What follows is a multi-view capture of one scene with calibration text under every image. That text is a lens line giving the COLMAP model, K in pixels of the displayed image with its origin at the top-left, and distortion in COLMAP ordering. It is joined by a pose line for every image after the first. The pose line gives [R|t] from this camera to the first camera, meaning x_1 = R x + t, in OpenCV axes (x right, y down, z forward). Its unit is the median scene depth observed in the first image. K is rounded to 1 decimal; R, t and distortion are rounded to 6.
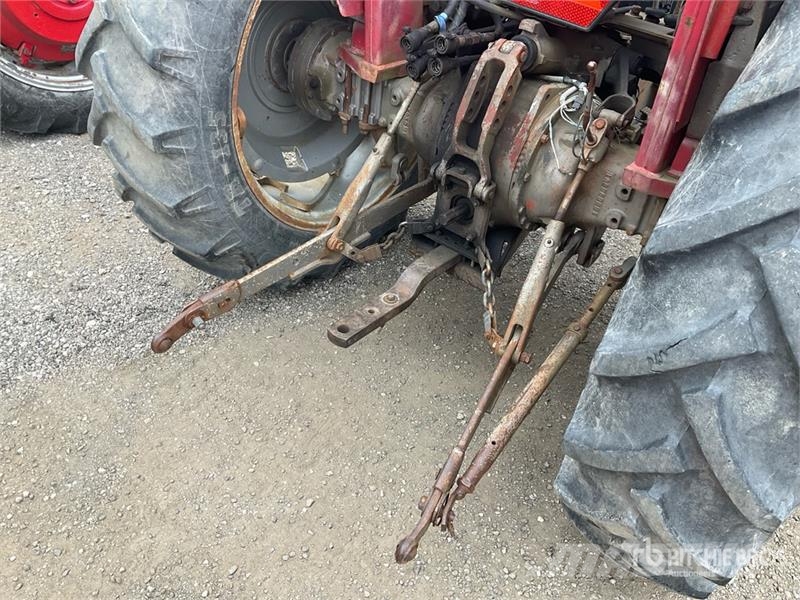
lens RADIAL K [[658.1, 0, 396.8], [0, 658.1, 303.3], [0, 0, 1]] dist [0.083664, -0.152708]
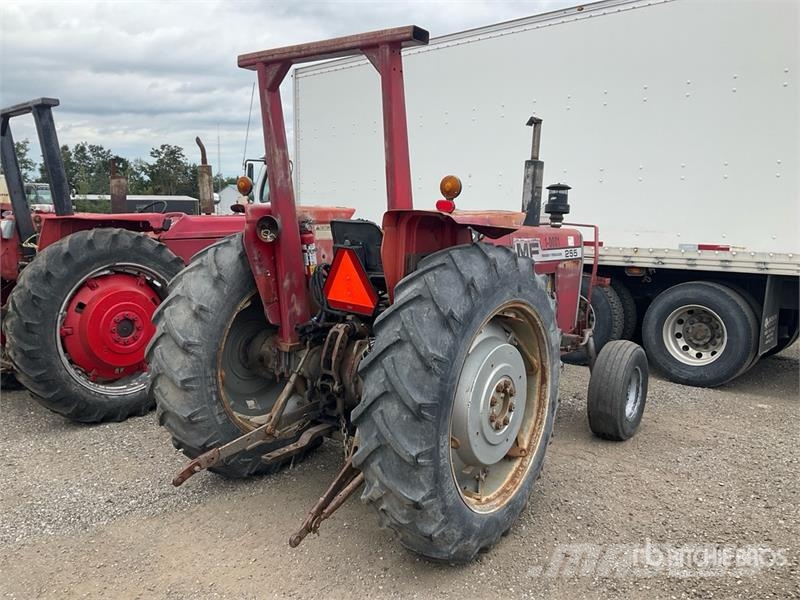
lens RADIAL K [[658.1, 0, 401.4], [0, 658.1, 297.0], [0, 0, 1]] dist [0.083664, -0.152708]
pose [[0.994386, -0.095310, 0.045959, 0.260813], [0.105629, 0.868629, -0.484072, 0.605605], [0.006215, 0.486209, 0.873820, -0.965007]]
